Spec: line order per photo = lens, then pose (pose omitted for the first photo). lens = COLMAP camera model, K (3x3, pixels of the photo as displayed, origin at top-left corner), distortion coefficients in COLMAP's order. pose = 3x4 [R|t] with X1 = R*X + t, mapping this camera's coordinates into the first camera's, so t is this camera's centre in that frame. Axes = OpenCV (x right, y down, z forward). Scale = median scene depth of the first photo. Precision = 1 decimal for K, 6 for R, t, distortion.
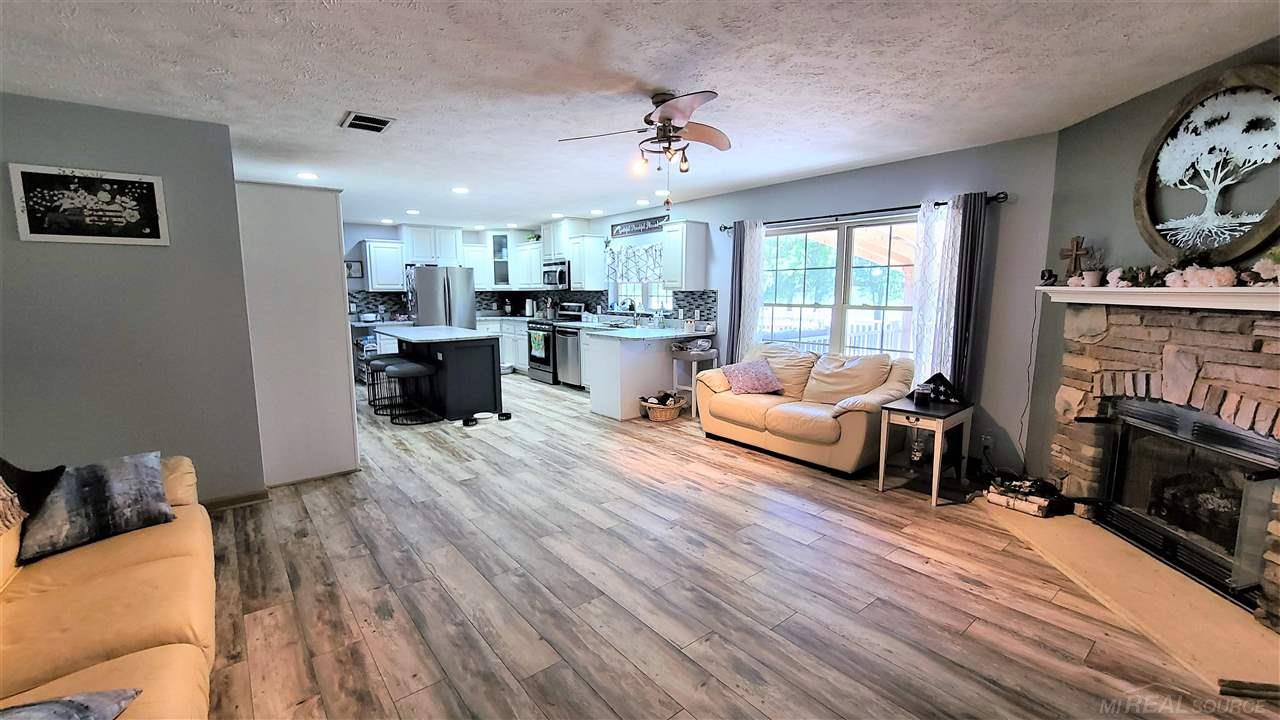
lens RADIAL K [[562.3, 0, 648.7], [0, 562.3, 365.5], [0, 0, 1]] dist [-0.007068, -0.000232]
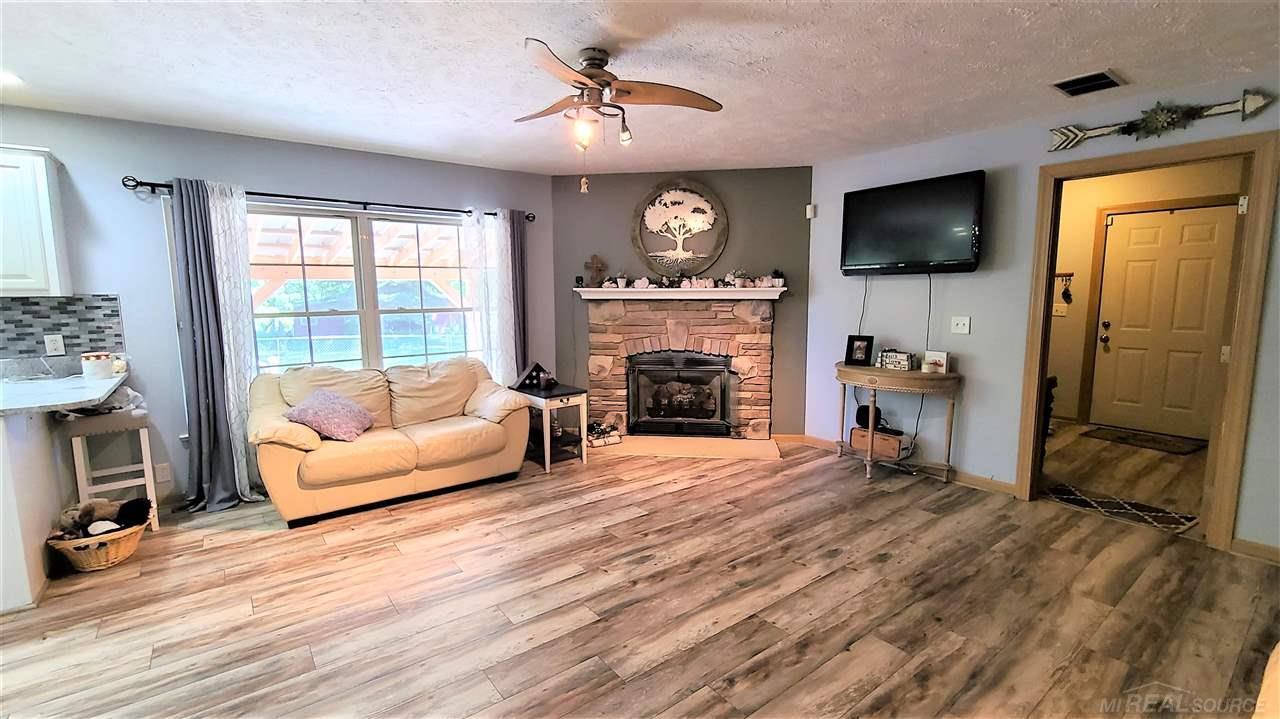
lens RADIAL K [[562.3, 0, 647.6], [0, 562.3, 361.1], [0, 0, 1]] dist [-0.007068, -0.000232]
pose [[-0.006233, -0.124307, 0.992224, -0.745430], [0.140600, 0.982278, 0.123944, -0.115518], [-0.990047, 0.140279, 0.011355, 0.866812]]
